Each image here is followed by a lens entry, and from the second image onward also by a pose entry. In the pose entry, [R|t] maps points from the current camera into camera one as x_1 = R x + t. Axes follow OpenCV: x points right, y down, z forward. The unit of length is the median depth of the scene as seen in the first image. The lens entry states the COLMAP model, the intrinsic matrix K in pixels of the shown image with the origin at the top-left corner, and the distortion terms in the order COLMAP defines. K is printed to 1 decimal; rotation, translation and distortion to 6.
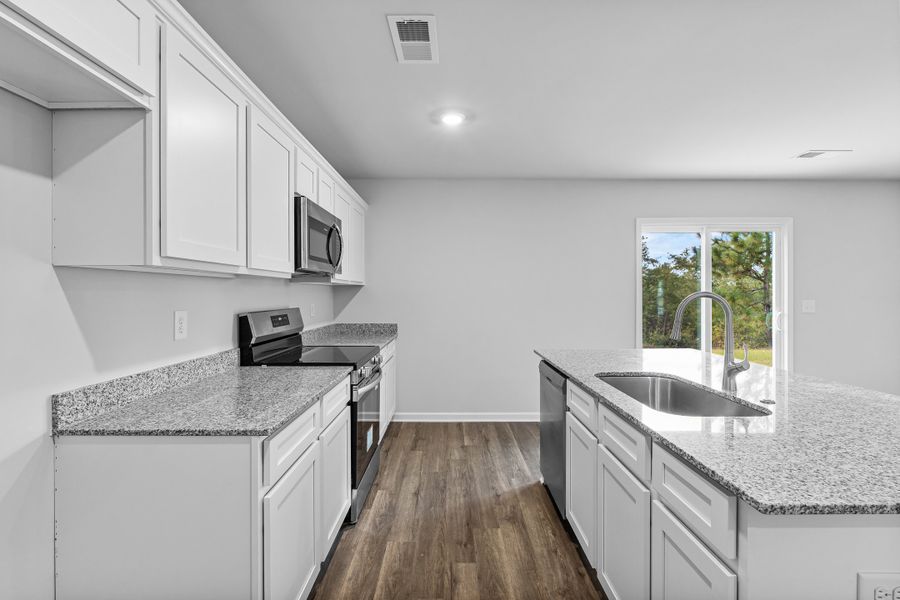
lens RADIAL K [[411.9, 0, 452.8], [0, 411.9, 295.9], [0, 0, 1]] dist [-0.005566, -0.000091]
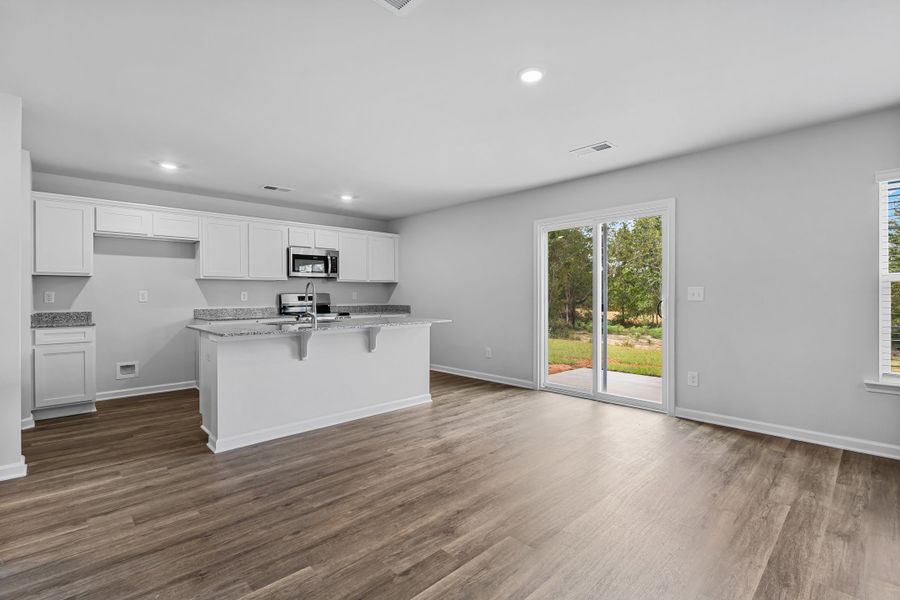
lens RADIAL K [[411.9, 0, 448.7], [0, 411.9, 297.1], [0, 0, 1]] dist [-0.005566, -0.000091]
pose [[0.685677, 0.001464, -0.727905, 1.720238], [0.001181, 0.999994, 0.003124, 0.044264], [0.727905, -0.003002, 0.685671, -0.004500]]
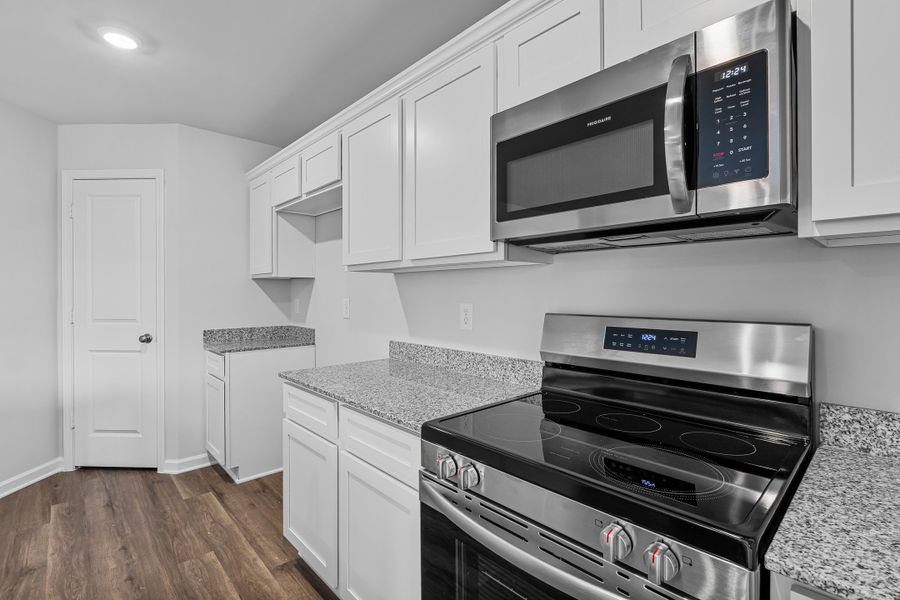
lens RADIAL K [[411.9, 0, 453.4], [0, 411.9, 294.3], [0, 0, 1]] dist [-0.005566, -0.000091]
pose [[-0.733511, 0.005384, -0.679656, 0.057214], [-0.001197, 0.999957, 0.009214, 0.002516], [0.679676, 0.007572, -0.733473, 1.138668]]
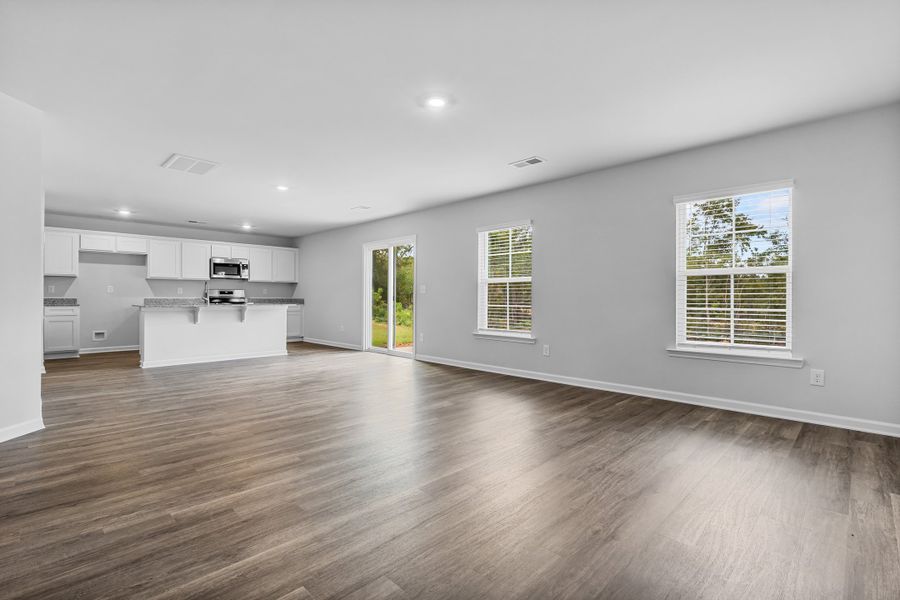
lens RADIAL K [[411.9, 0, 445.6], [0, 411.9, 298.9], [0, 0, 1]] dist [-0.005566, -0.000091]
pose [[0.702701, 0.004774, -0.711470, 3.086574], [-0.005757, 0.999983, 0.001024, 0.091188], [0.711462, 0.003377, 0.702716, -0.085972]]
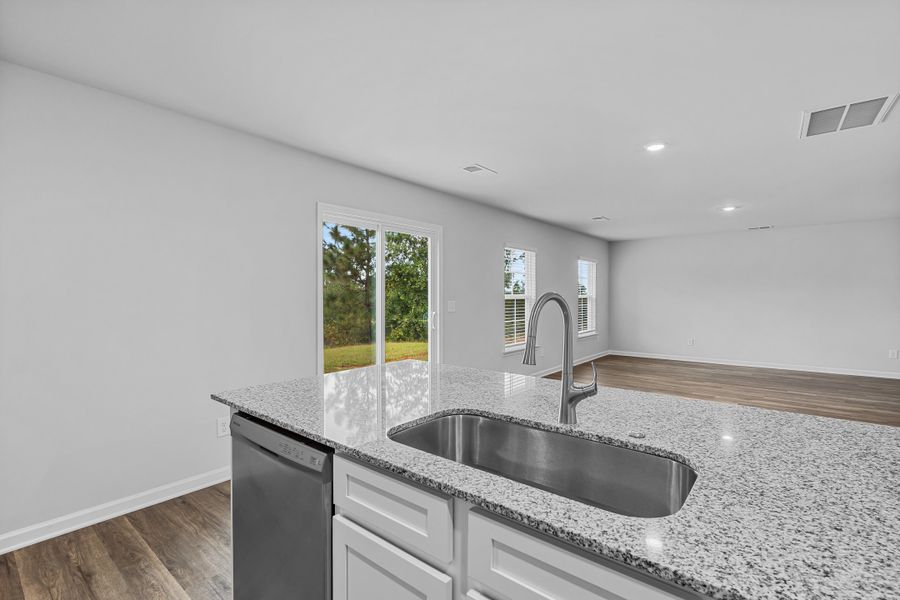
lens RADIAL K [[411.9, 0, 447.6], [0, 411.9, 299.2], [0, 0, 1]] dist [-0.005566, -0.000091]
pose [[0.639317, -0.004353, 0.768931, -0.028151], [0.000393, 0.999986, 0.005335, -0.001409], [-0.768943, -0.003109, 0.639310, 0.421933]]
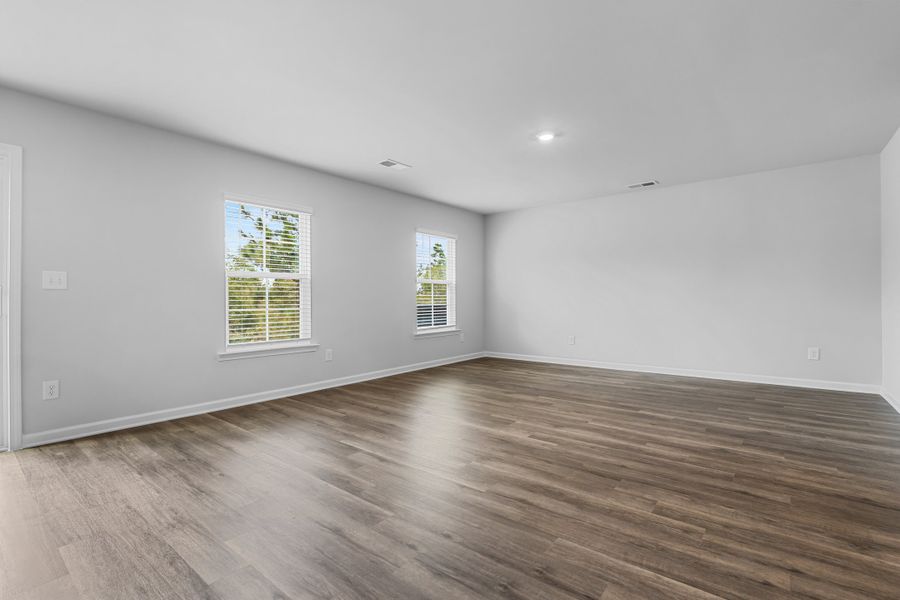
lens RADIAL K [[411.9, 0, 447.8], [0, 411.9, 302.1], [0, 0, 1]] dist [-0.005566, -0.000091]
pose [[0.632673, -0.005733, 0.774398, 1.124498], [0.006793, 0.999975, 0.001853, 0.099478], [-0.774389, 0.004088, 0.632696, 0.068593]]
